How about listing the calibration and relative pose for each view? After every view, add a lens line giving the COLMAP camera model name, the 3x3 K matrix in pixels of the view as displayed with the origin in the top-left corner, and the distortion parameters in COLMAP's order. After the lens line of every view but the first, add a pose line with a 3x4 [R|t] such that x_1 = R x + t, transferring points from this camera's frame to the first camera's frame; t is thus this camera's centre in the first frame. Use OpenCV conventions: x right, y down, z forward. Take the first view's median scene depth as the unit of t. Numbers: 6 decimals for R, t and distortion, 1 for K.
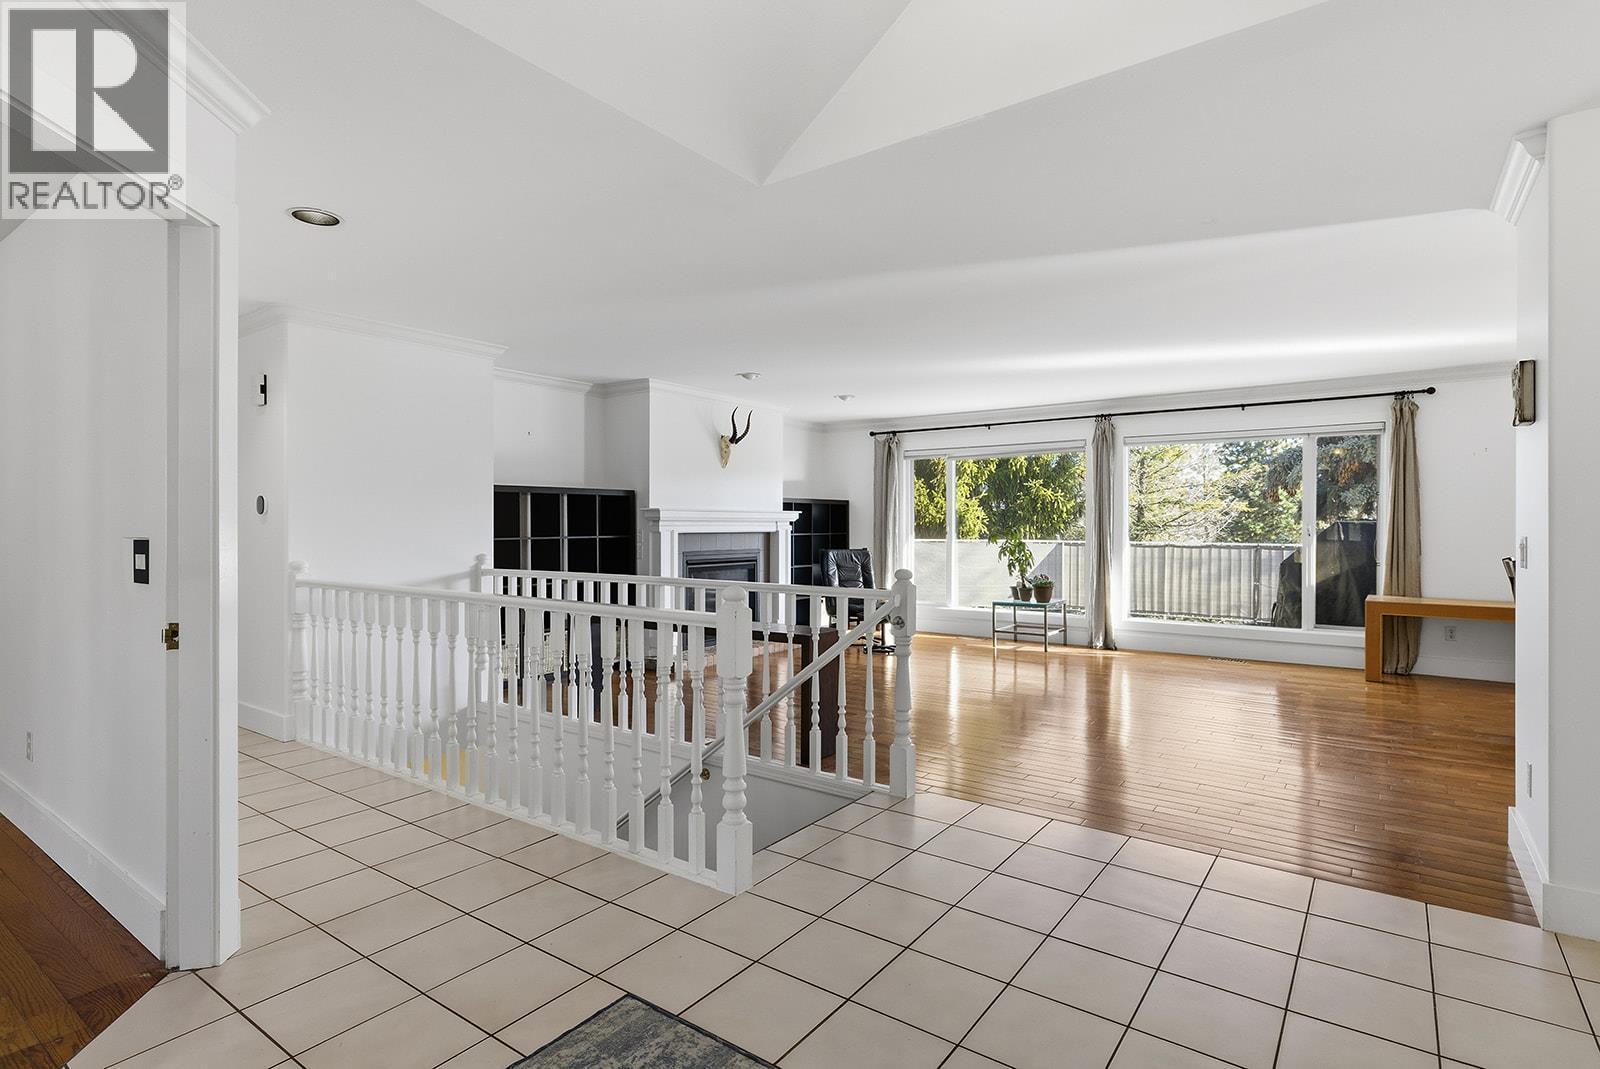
lens RADIAL K [[810.0, 0, 800.0], [0, 810.0, 534.5], [0, 0, 1]] dist [-0.001357, -0.000069]
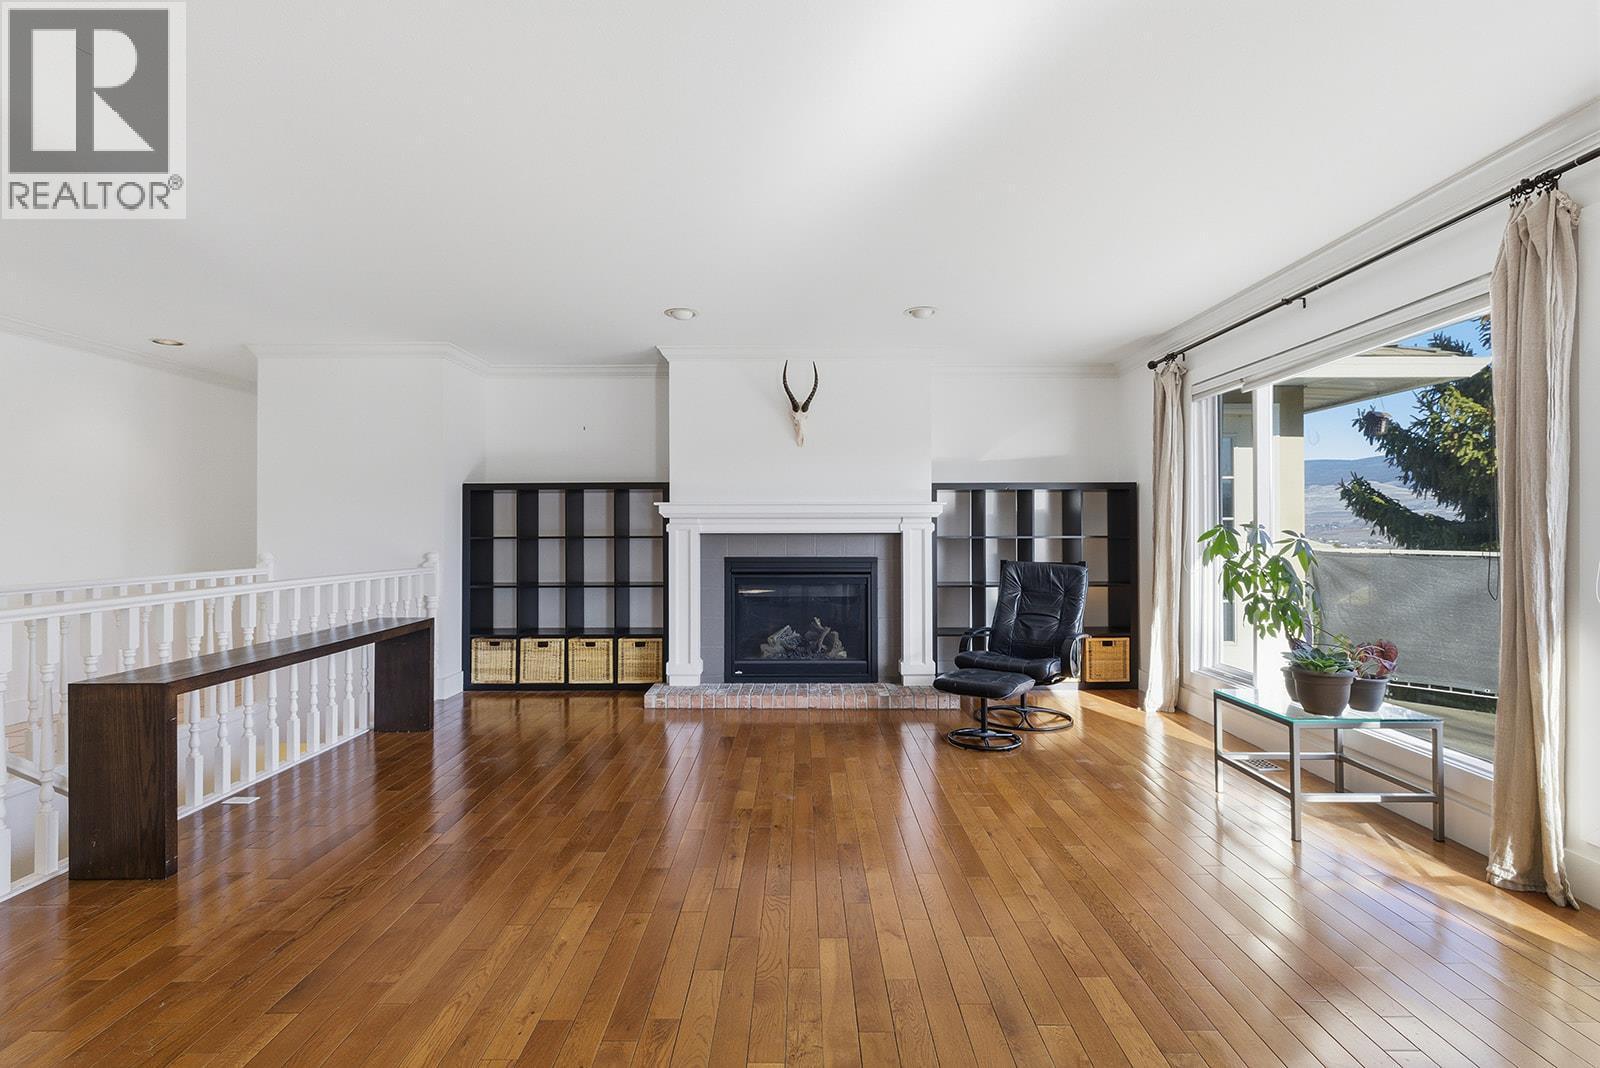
lens RADIAL K [[746.0, 0, 800.0], [0, 746.0, 534.0], [0, 0, 1]] dist [0.000013, 0.000255]
pose [[0.592138, 0.003747, -0.805828, 0.405031], [-0.008176, 0.999966, -0.001358, -0.000890], [0.805795, 0.007392, 0.592148, 0.530224]]
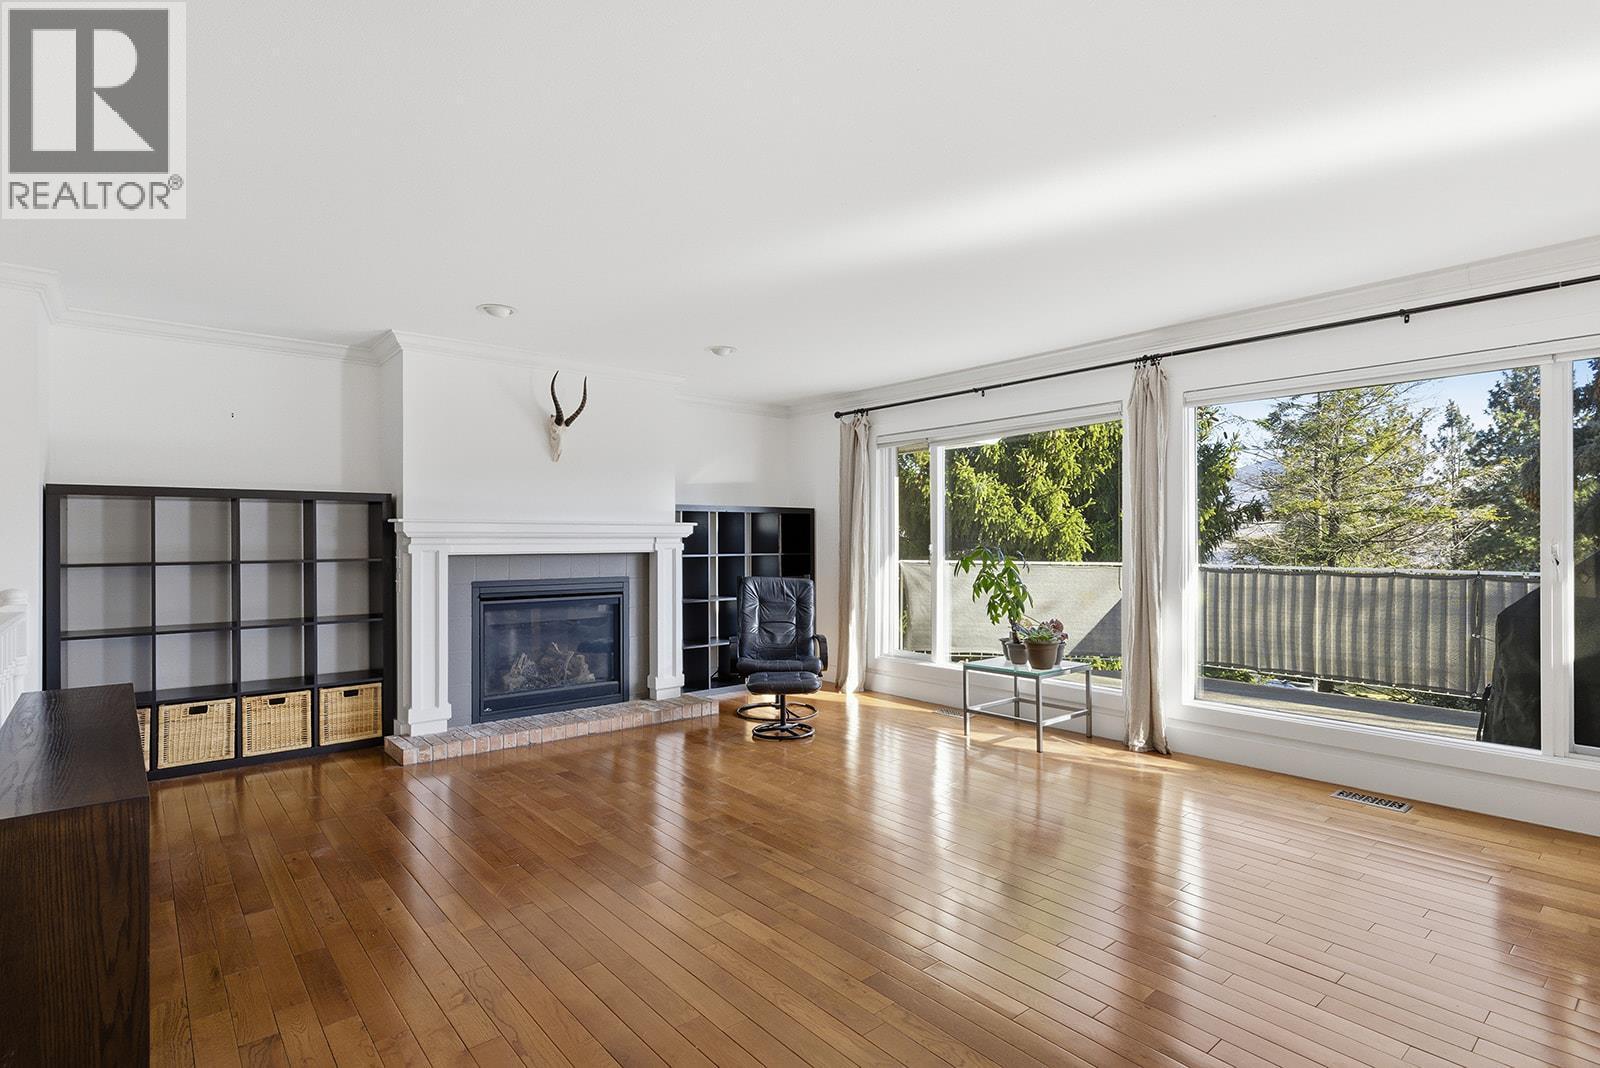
lens RADIAL K [[788.4, 0, 794.8], [0, 788.4, 542.8], [0, 0, 1]] dist [0.000546, -0.000056]
pose [[0.971134, -0.001659, -0.238528, 0.239399], [-0.000581, 0.999956, -0.009317, -0.004951], [0.238533, 0.009186, 0.971091, 0.345236]]
